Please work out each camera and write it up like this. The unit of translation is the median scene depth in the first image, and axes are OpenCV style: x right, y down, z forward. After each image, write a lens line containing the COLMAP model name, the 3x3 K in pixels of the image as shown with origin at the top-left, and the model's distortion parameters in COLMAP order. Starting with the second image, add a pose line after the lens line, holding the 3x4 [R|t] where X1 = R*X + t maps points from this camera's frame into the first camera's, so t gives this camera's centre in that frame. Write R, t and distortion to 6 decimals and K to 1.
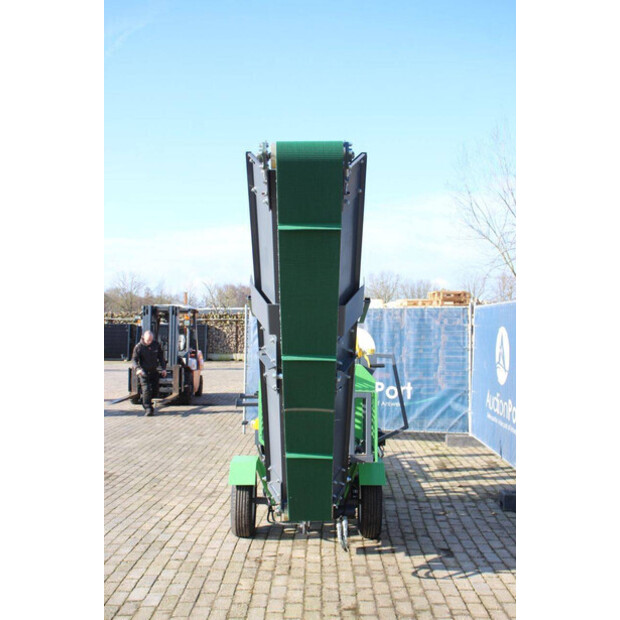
lens RADIAL K [[697.3, 0, 310.0], [0, 697.3, 310.0], [0, 0, 1]] dist [0.014123, 0.036122]
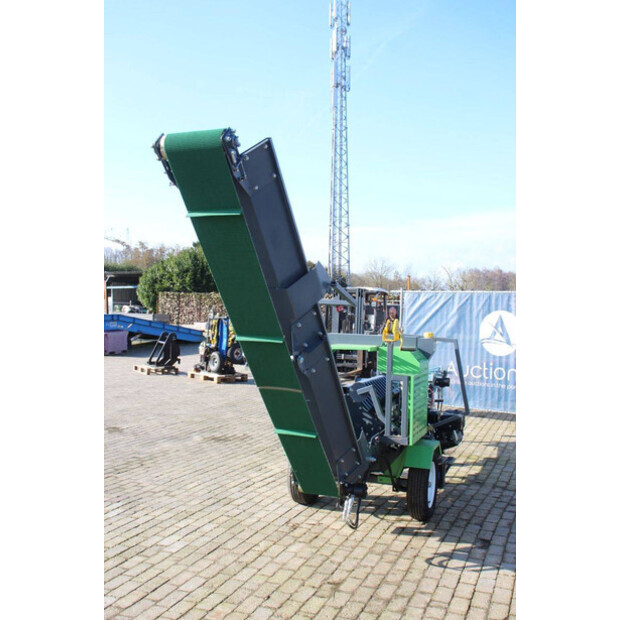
lens RADIAL K [[647.0, 0, 310.0], [0, 647.0, 310.0], [0, 0, 1]] dist [-0.011604, 0.011870]
pose [[0.935254, 0.012313, -0.353764, 0.292149], [-0.002494, 0.999599, 0.028197, -0.001701], [0.353970, -0.025489, 0.934910, 0.089025]]
